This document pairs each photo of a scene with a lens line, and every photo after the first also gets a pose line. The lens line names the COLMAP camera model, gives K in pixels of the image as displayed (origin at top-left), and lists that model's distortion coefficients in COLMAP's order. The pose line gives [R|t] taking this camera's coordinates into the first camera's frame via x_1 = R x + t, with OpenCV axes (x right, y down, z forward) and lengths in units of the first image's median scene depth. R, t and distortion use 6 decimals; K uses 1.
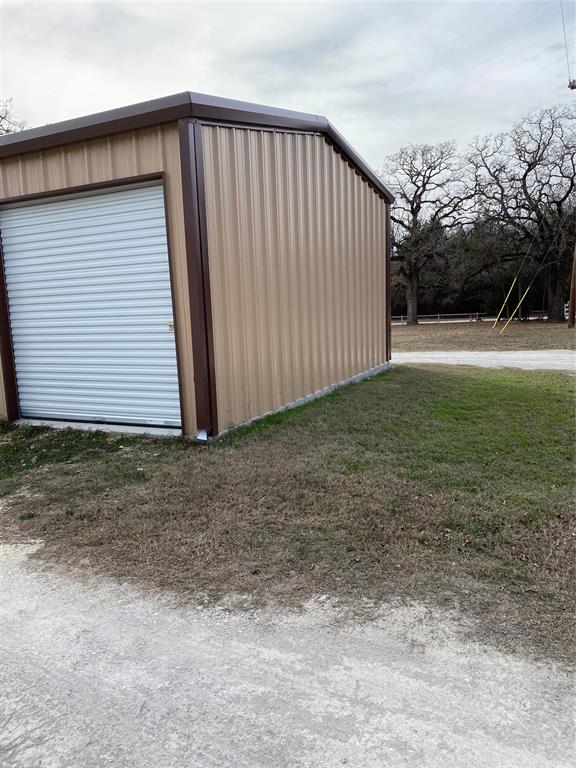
lens RADIAL K [[583.4, 0, 281.0], [0, 583.4, 367.0], [0, 0, 1]] dist [0.033587, -0.035856]
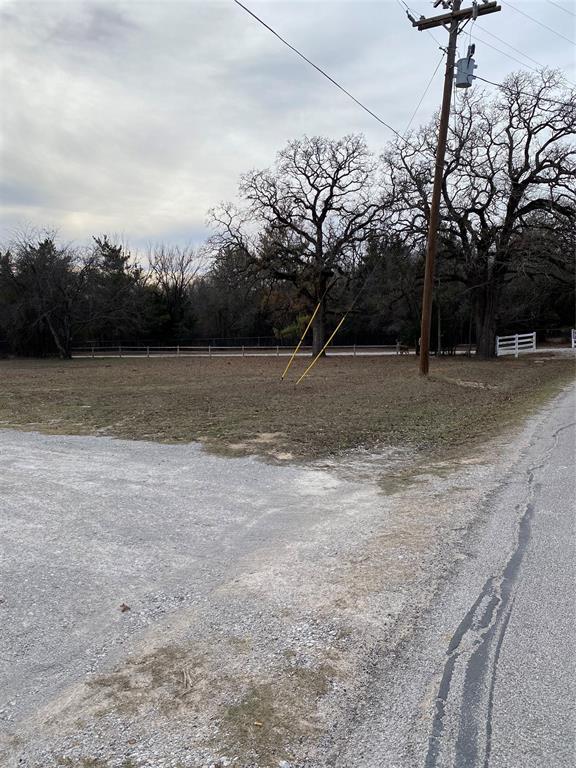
lens RADIAL K [[583.4, 0, 293.3], [0, 583.4, 396.2], [0, 0, 1]] dist [0.033587, -0.035856]
pose [[0.999694, 0.023284, -0.008343, 0.211580], [-0.023175, 0.999649, 0.012859, -0.027771], [0.008639, -0.012662, 0.999883, 0.174027]]
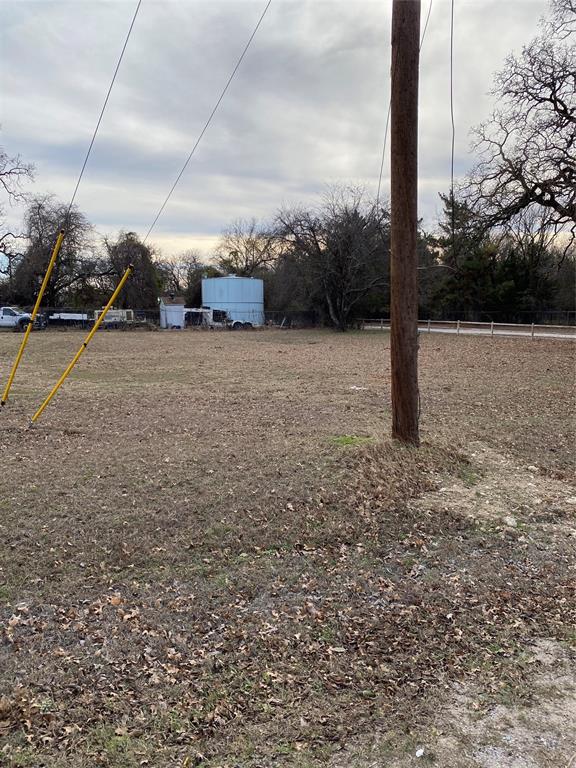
lens RADIAL K [[583.4, 0, 292.5], [0, 583.4, 393.3], [0, 0, 1]] dist [0.033587, -0.035856]
pose [[0.742252, 0.138774, -0.655594, 0.364112], [-0.094494, 0.990222, 0.102622, -0.058968], [0.663425, -0.014222, 0.748108, 0.443926]]
